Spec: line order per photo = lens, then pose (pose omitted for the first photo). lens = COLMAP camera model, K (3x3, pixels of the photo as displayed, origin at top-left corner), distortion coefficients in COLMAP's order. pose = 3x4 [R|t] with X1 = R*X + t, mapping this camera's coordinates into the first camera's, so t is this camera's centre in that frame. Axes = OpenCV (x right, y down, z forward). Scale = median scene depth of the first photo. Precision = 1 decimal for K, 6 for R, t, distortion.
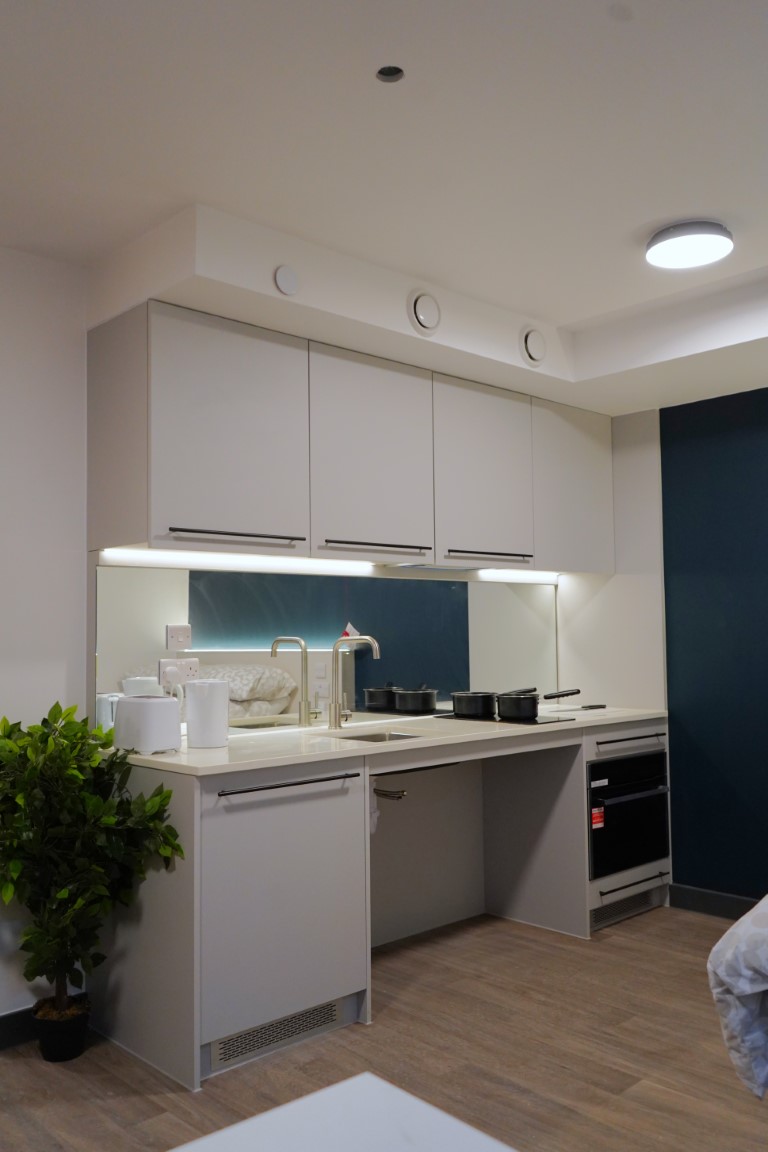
lens RADIAL K [[976.8, 0, 376.7], [0, 976.8, 577.8], [0, 0, 1]] dist [0.010391, 0.012526]
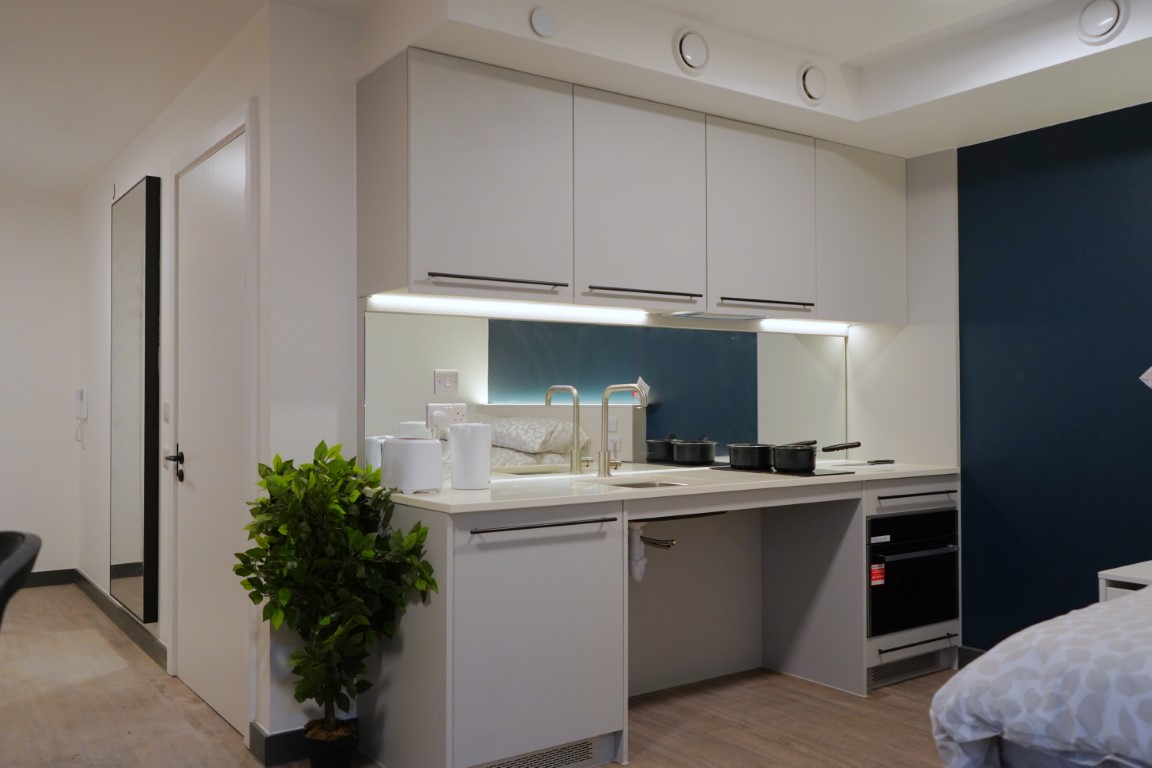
lens RADIAL K [[976.8, 0, 570.3], [0, 976.8, 380.2], [0, 0, 1]] dist [0.010391, 0.012526]
pose [[0.990375, 0.006351, -0.138267, 0.058302], [-0.001085, 0.999272, 0.038124, 0.016766], [0.138408, -0.037607, 0.989661, 0.005279]]
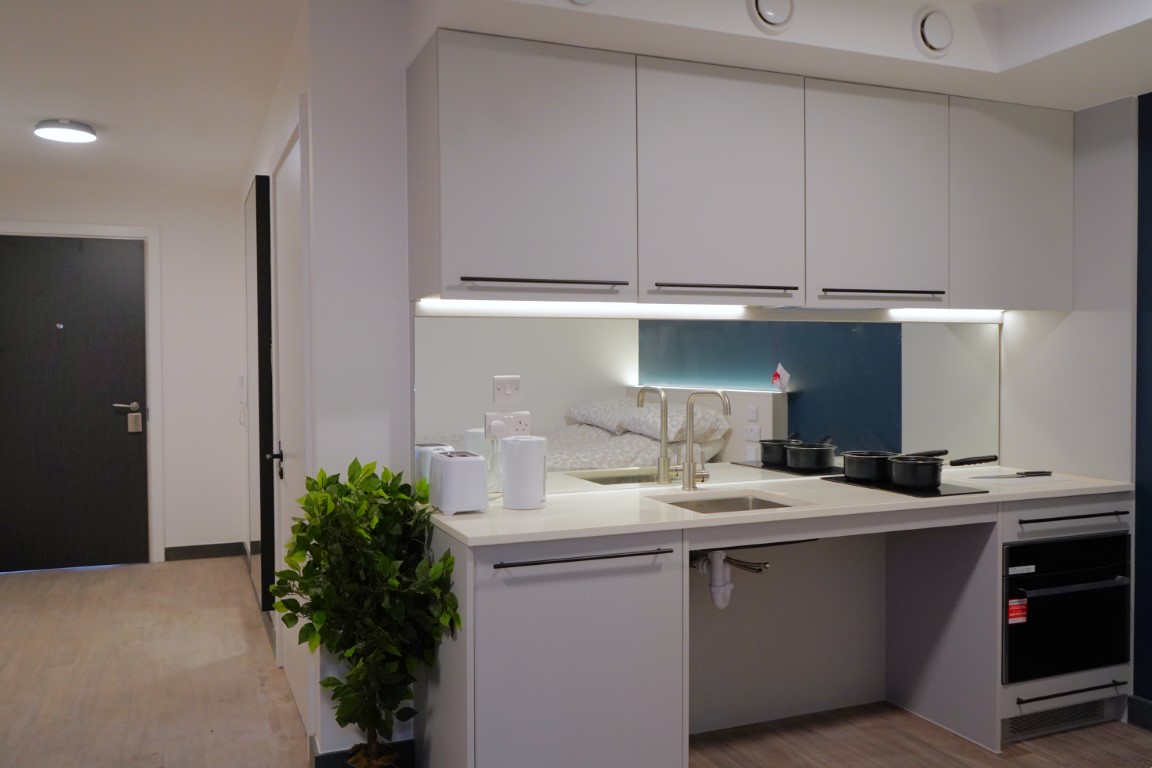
lens RADIAL K [[941.8, 0, 577.4], [0, 941.8, 380.3], [0, 0, 1]] dist [-0.001835, 0.011885]
pose [[0.934763, 0.013808, -0.355003, 0.162179], [0.015461, 0.996717, 0.079478, -0.017438], [0.354935, -0.079782, 0.931480, 0.148398]]
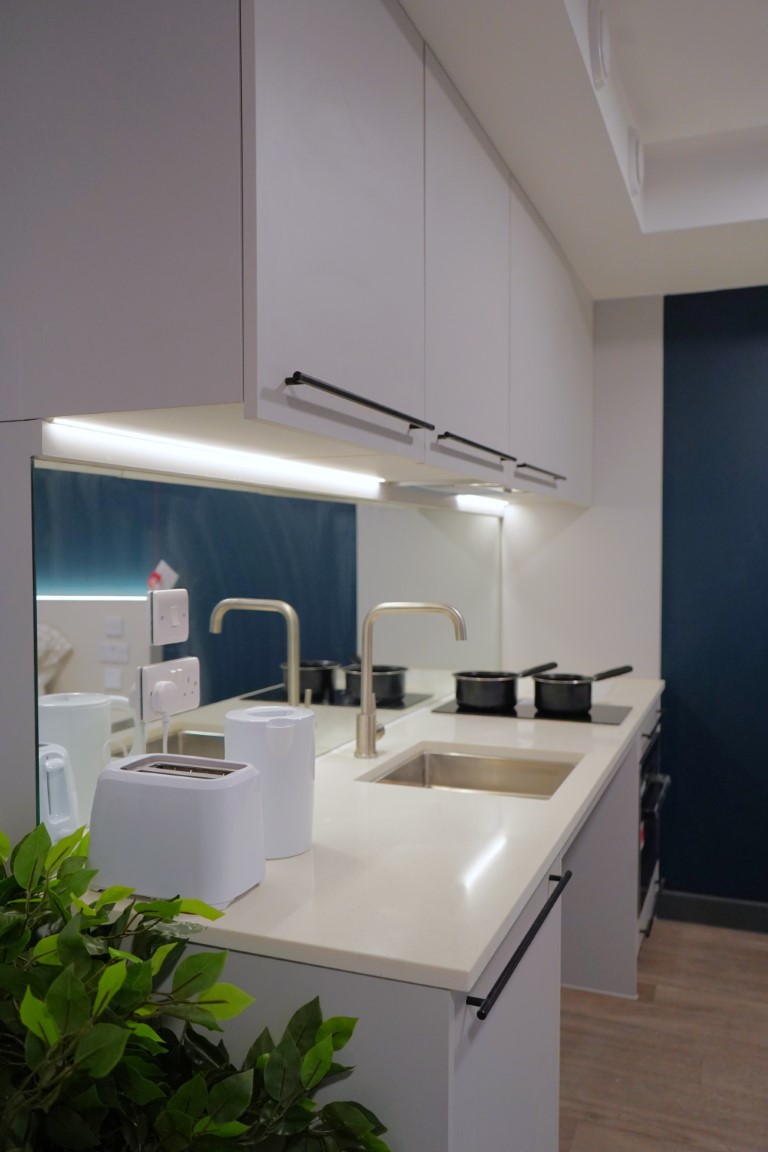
lens RADIAL K [[934.7, 0, 384.0], [0, 934.7, 576.0], [0, 0, 1]] dist [-0.029778, 0.067179]
pose [[0.900780, -0.000528, 0.434276, -0.265926], [-0.034537, 0.996745, 0.072848, 0.003098], [-0.432900, -0.080619, 0.897830, 0.472032]]
